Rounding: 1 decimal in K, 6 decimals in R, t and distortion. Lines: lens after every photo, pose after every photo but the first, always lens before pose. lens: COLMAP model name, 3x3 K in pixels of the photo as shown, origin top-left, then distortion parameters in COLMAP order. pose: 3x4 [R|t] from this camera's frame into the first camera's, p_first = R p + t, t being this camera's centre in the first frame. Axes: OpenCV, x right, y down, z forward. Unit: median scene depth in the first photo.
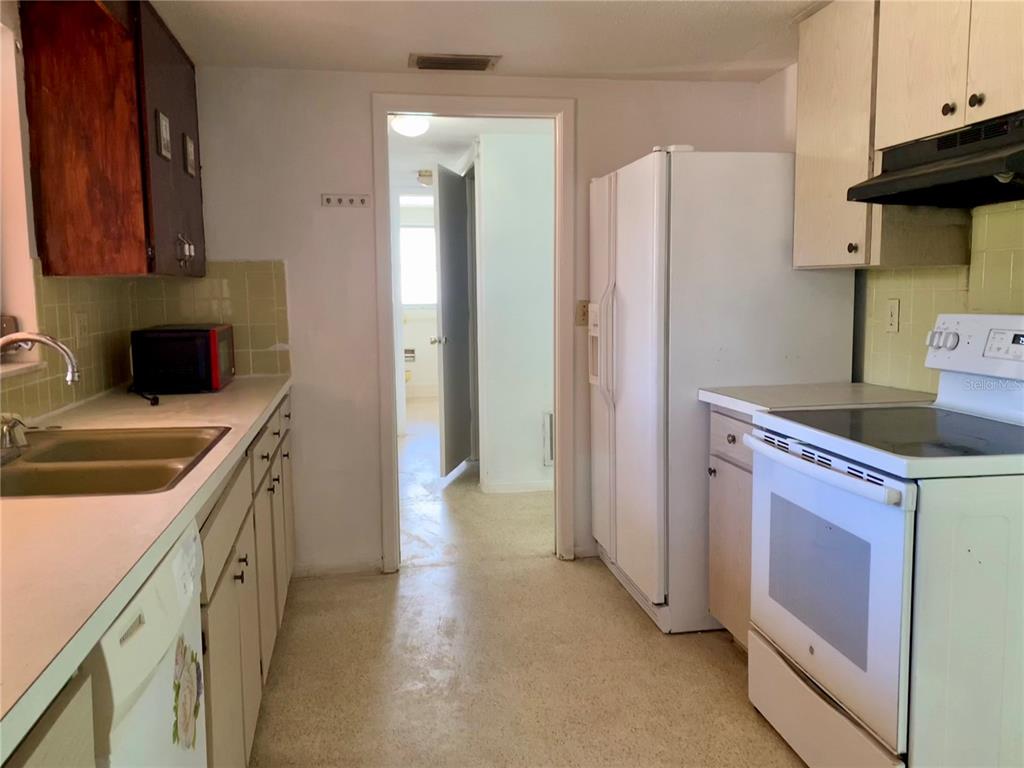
lens RADIAL K [[875.2, 0, 514.0], [0, 875.2, 384.6], [0, 0, 1]] dist [-0.000899, 0.002053]
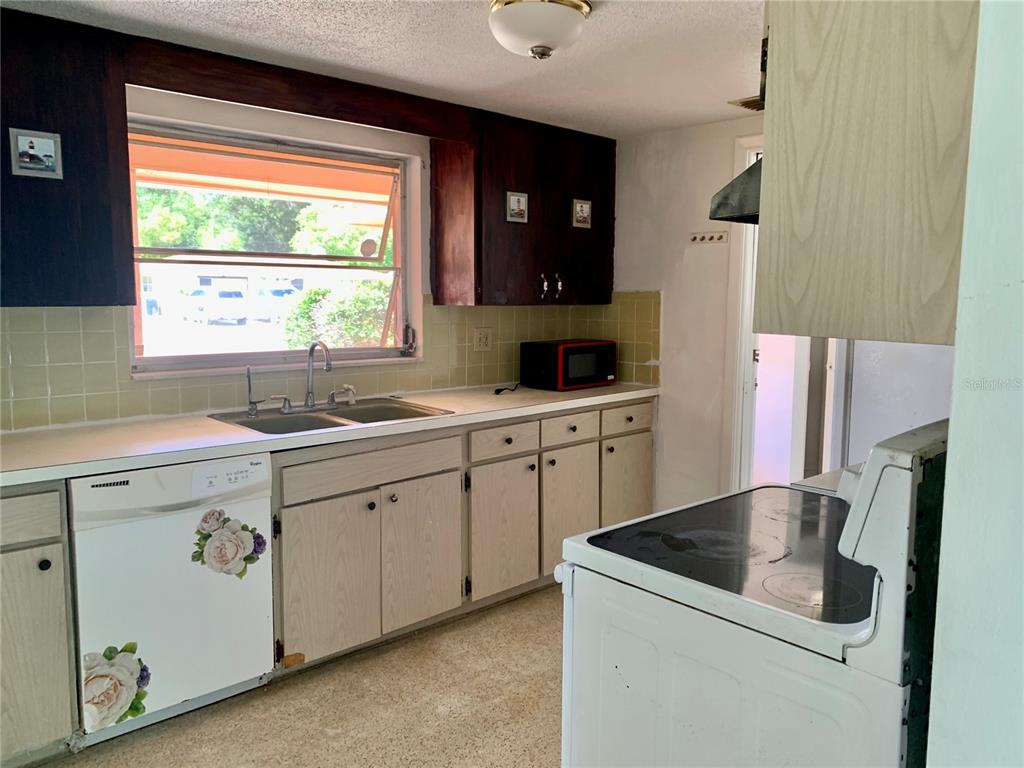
lens RADIAL K [[776.9, 0, 510.7], [0, 776.9, 379.7], [0, 0, 1]] dist [-0.013506, -0.002235]
pose [[0.535407, 0.100853, -0.838551, 0.529310], [-0.104962, 0.993094, 0.052423, -0.054724], [0.838046, 0.059948, 0.542295, 0.256270]]
